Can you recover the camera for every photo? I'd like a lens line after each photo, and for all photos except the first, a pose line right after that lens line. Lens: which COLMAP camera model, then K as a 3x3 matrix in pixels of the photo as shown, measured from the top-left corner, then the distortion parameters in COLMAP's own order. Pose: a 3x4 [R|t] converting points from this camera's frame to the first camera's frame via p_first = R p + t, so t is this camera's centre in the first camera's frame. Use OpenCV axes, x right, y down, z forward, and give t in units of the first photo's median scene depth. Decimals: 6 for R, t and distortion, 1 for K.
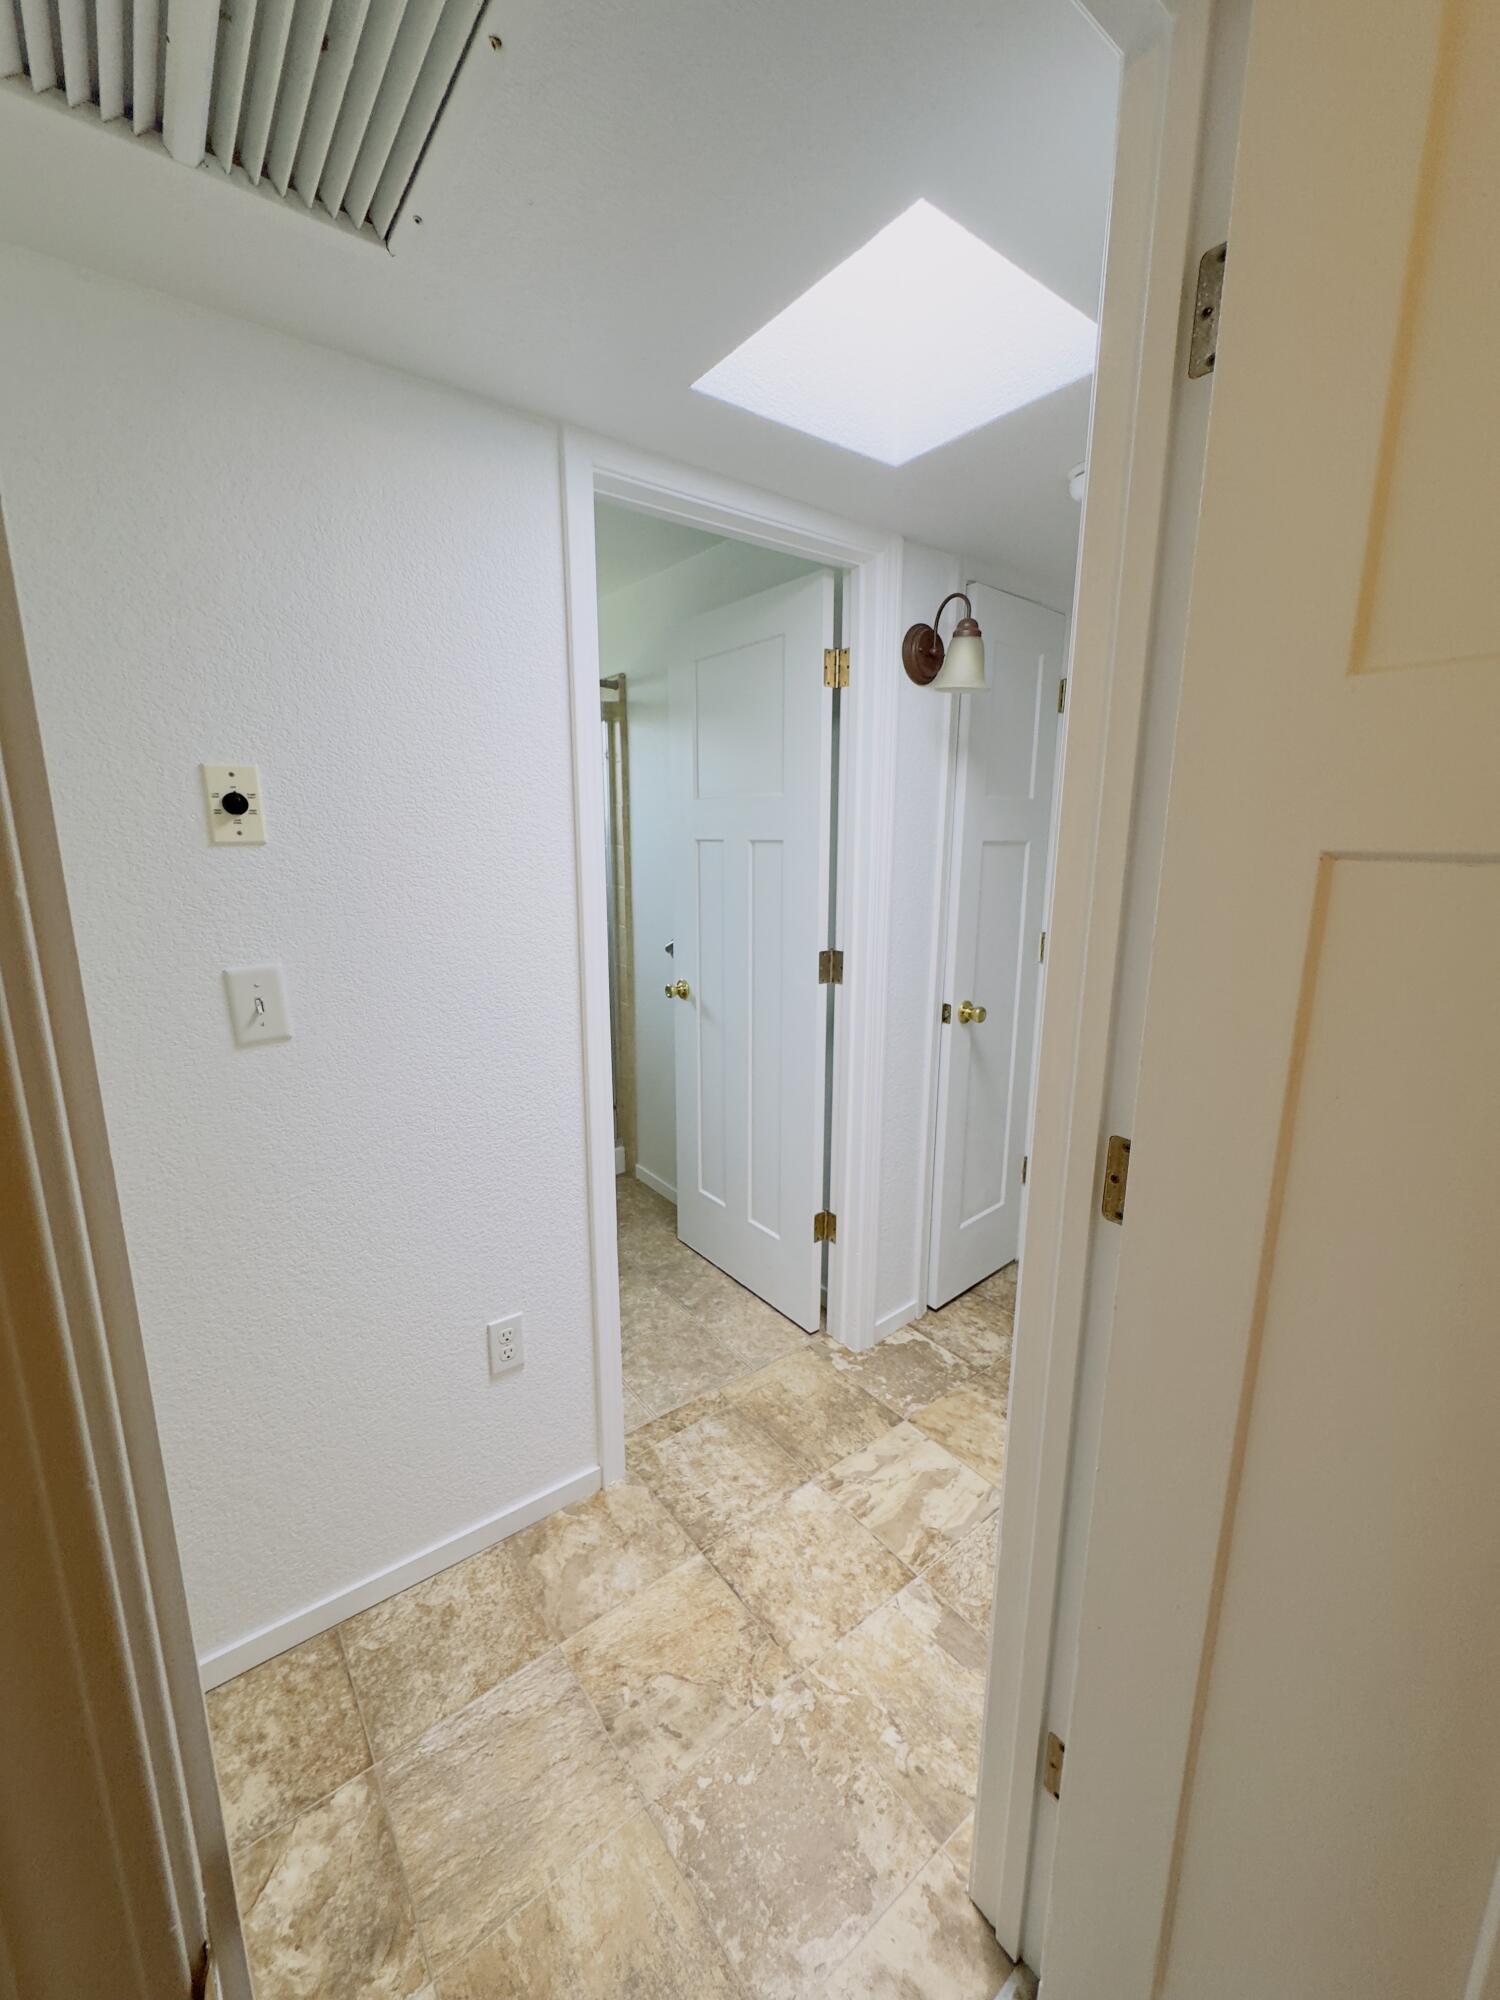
lens RADIAL K [[800.8, 0, 753.9], [0, 800.8, 998.6], [0, 0, 1]] dist [-0.001016, -0.000067]
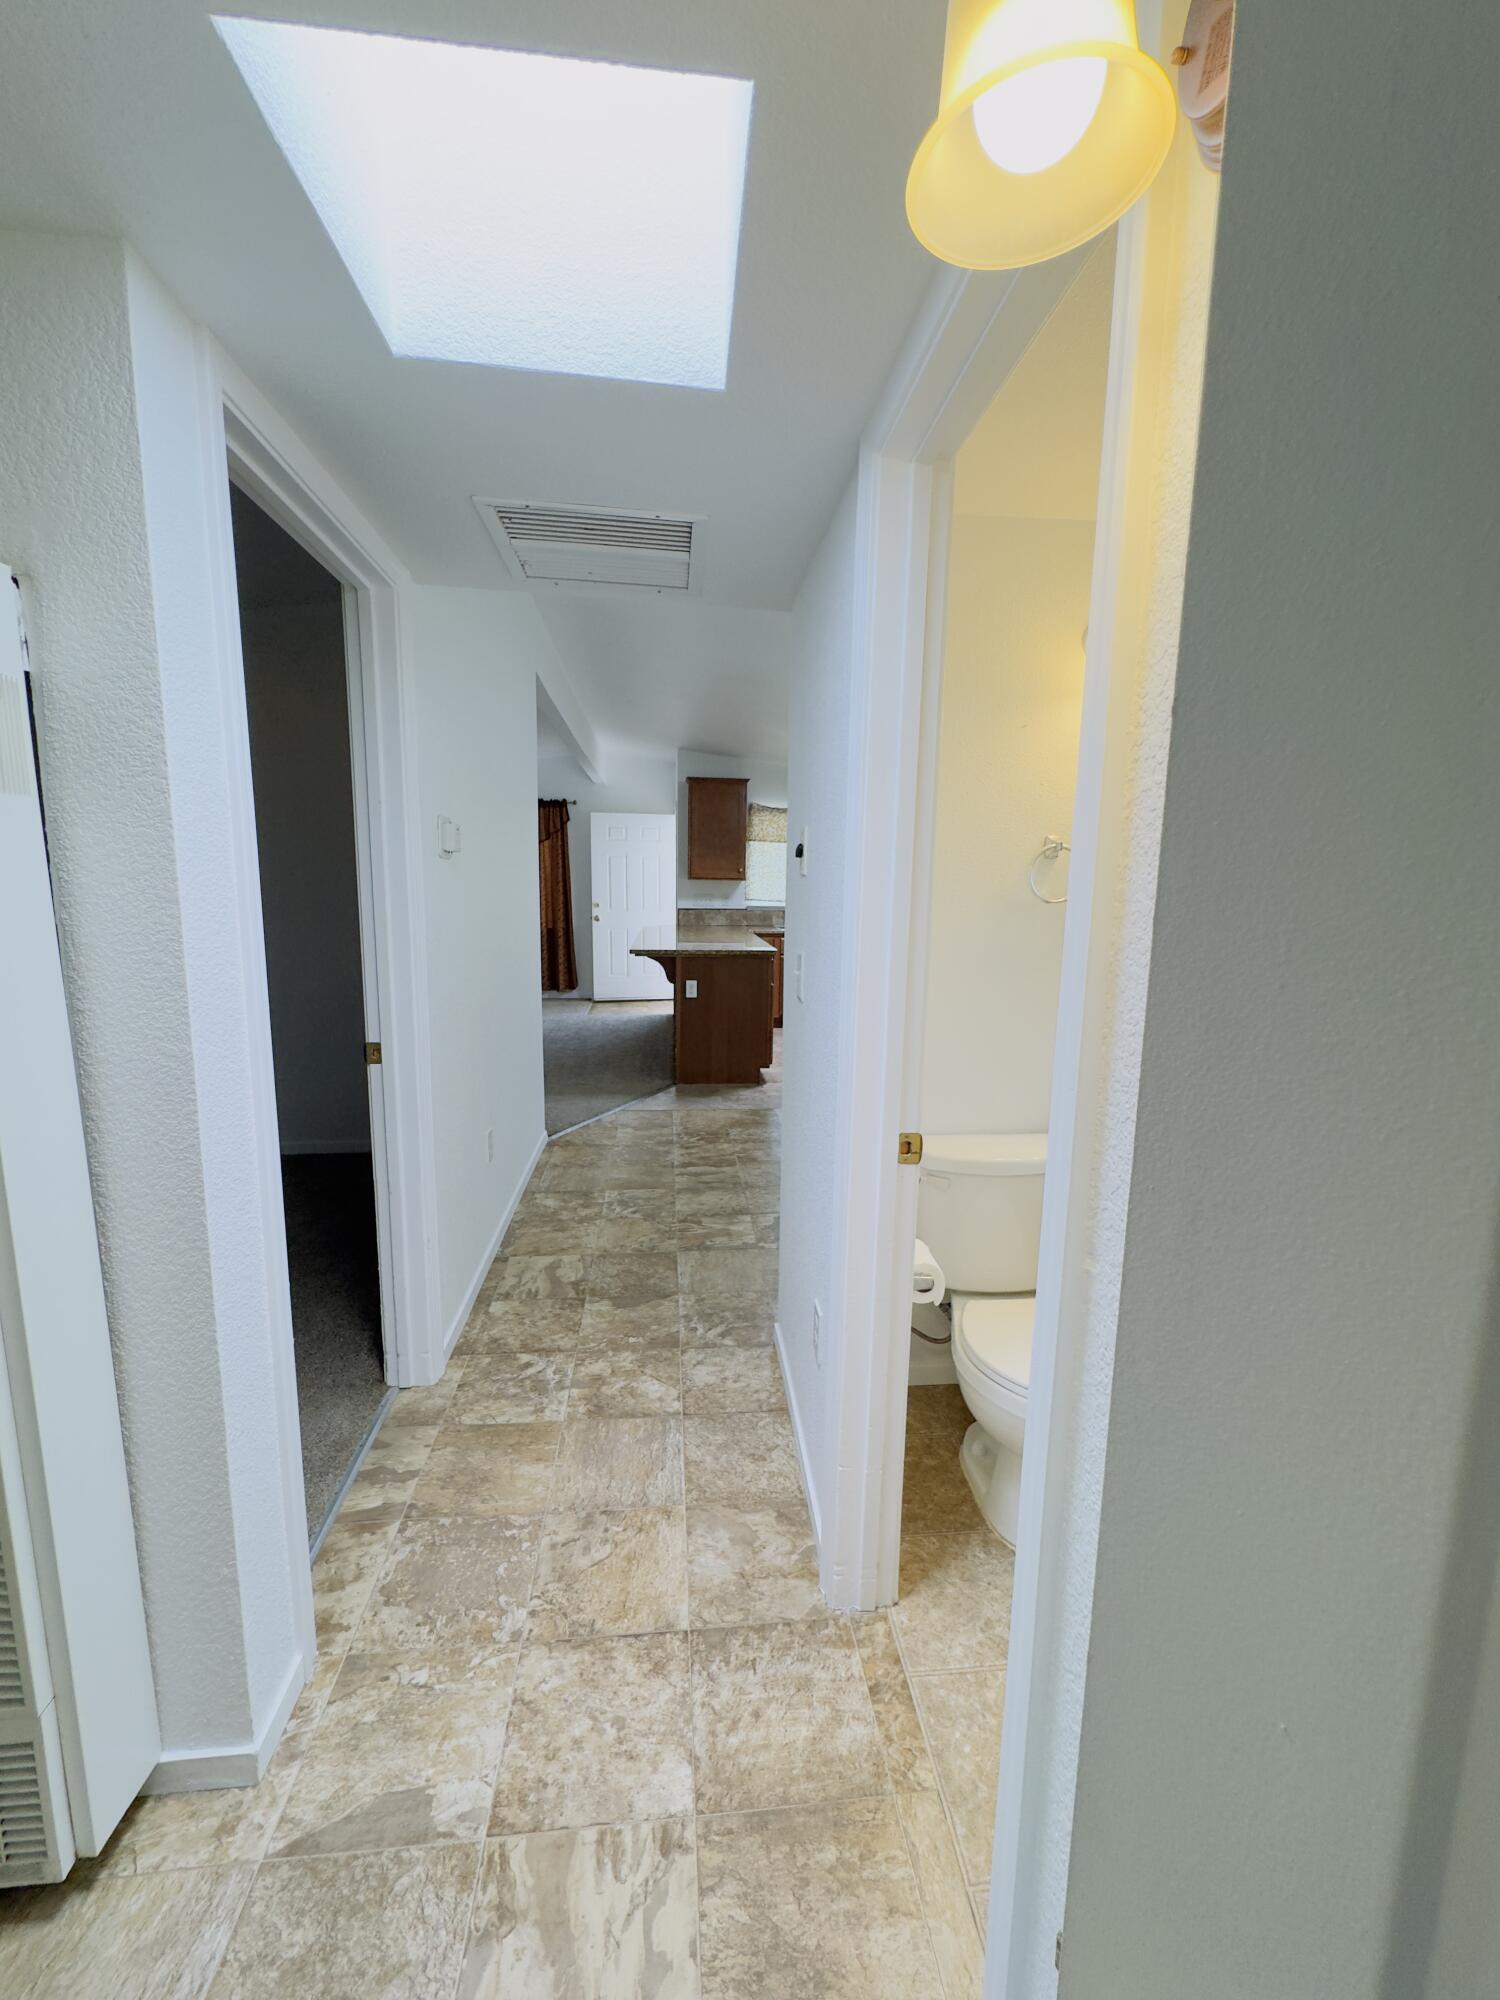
lens RADIAL K [[799.7, 0, 753.1], [0, 799.7, 996.9], [0, 0, 1]] dist [-0.003450, 0.001071]
pose [[-0.522440, 0.110836, -0.845442, 0.591405], [-0.191351, 0.950987, 0.242918, -0.243072], [0.830928, 0.288686, -0.475625, 1.280026]]
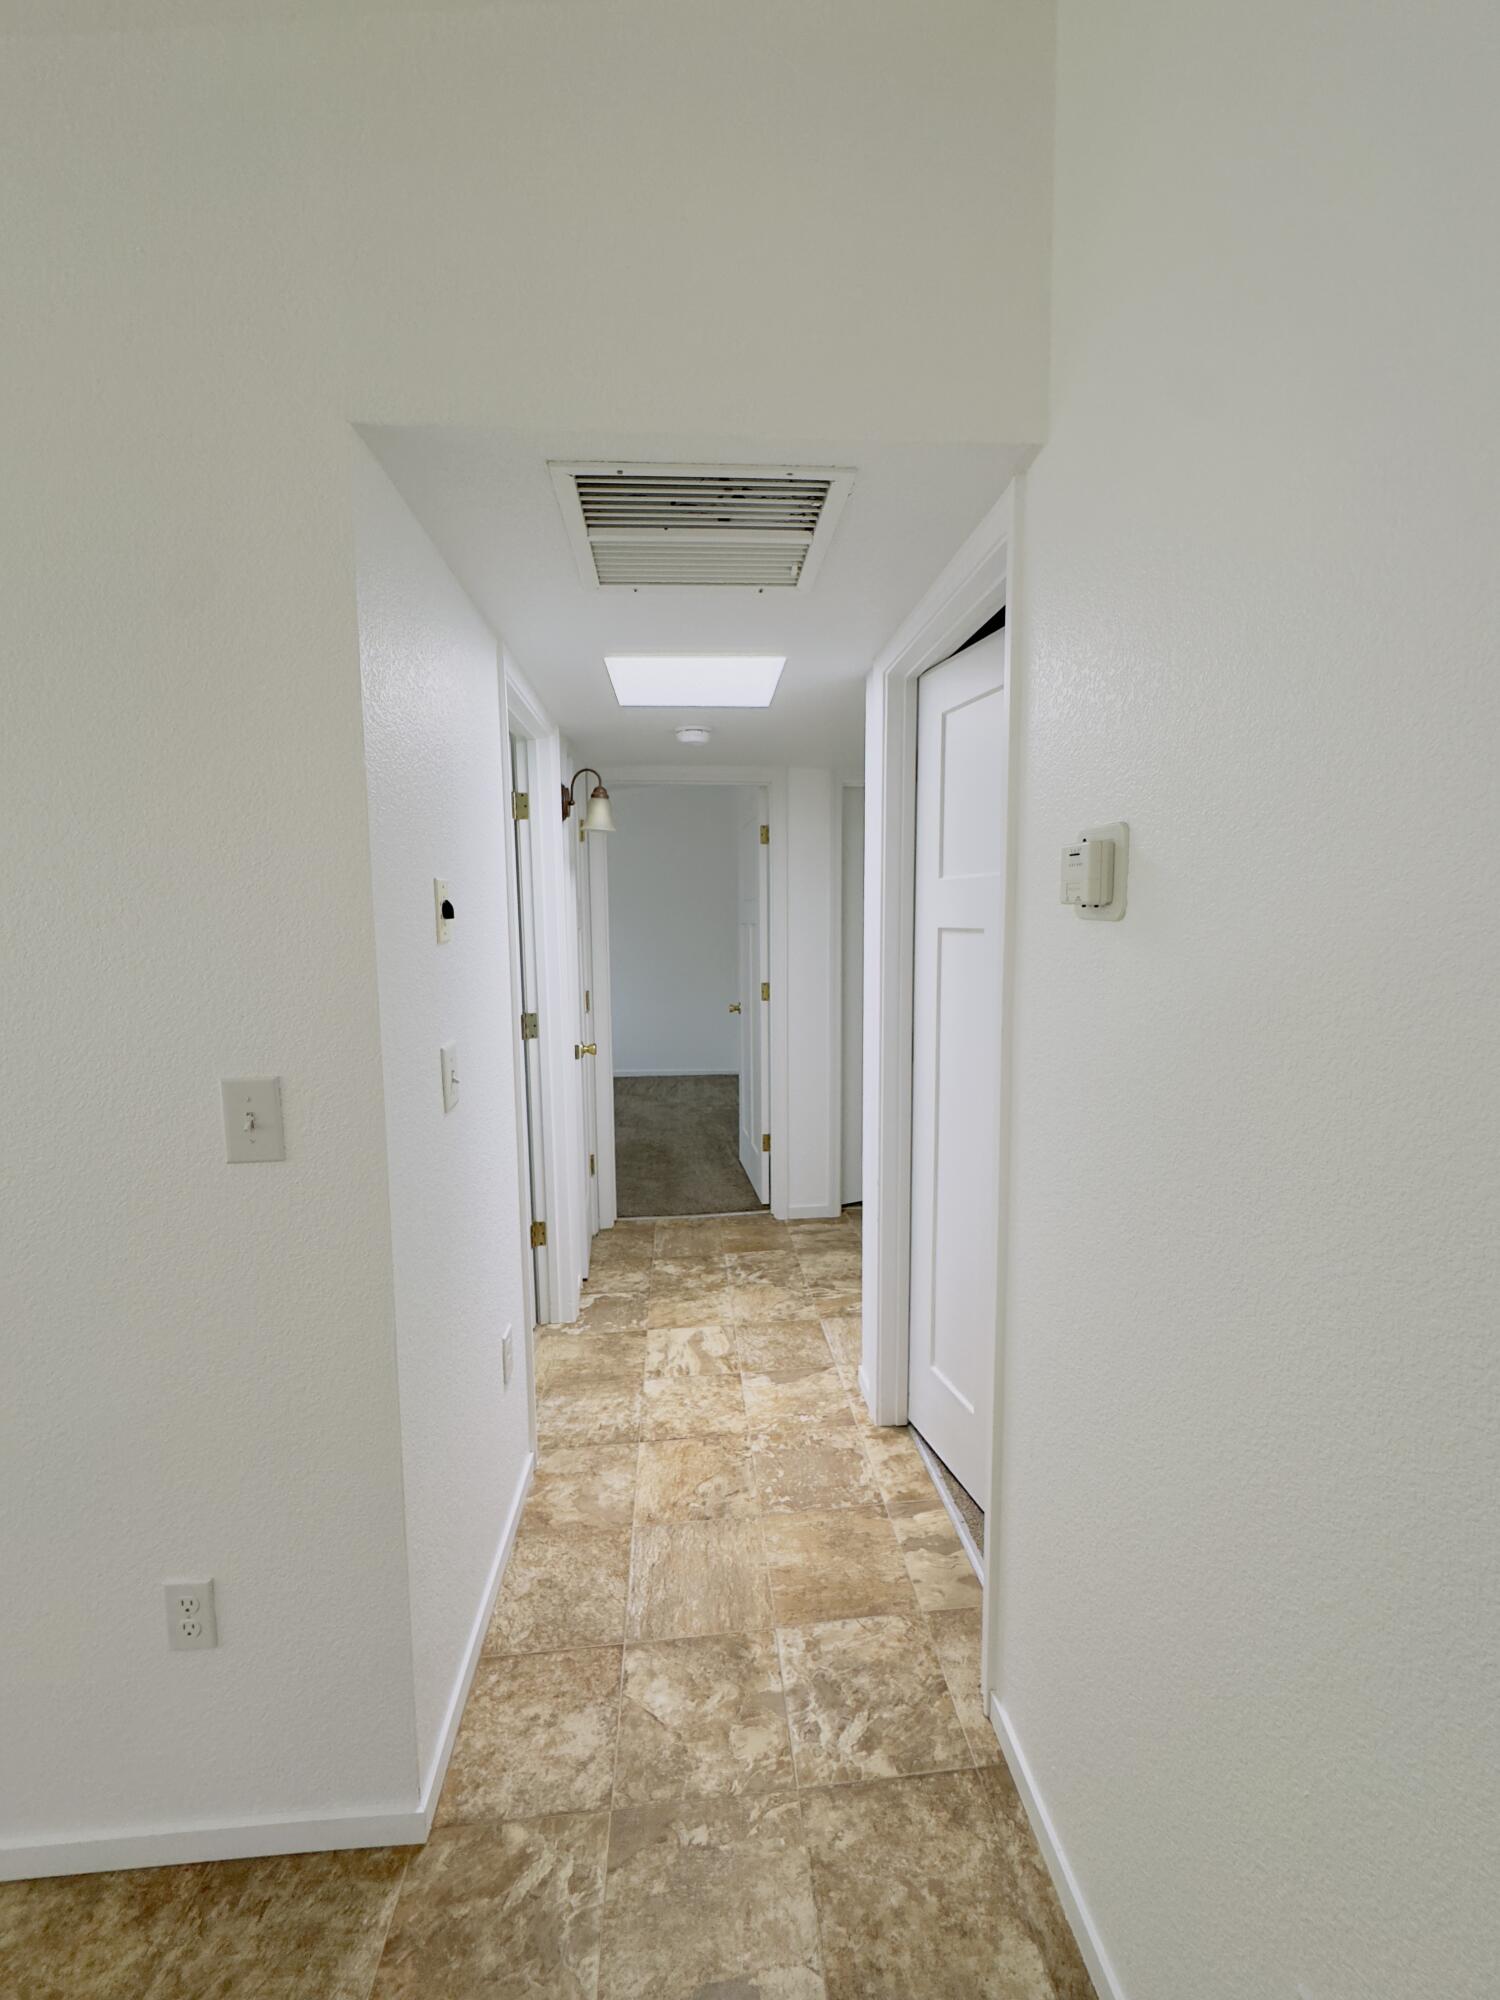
lens RADIAL K [[800.8, 0, 753.9], [0, 800.8, 998.6], [0, 0, 1]] dist [-0.001016, -0.000067]
pose [[0.535395, -0.094985, 0.839244, -1.031096], [0.182253, 0.983239, -0.004986, -0.013240], [-0.824704, 0.155625, 0.543732, -0.025333]]
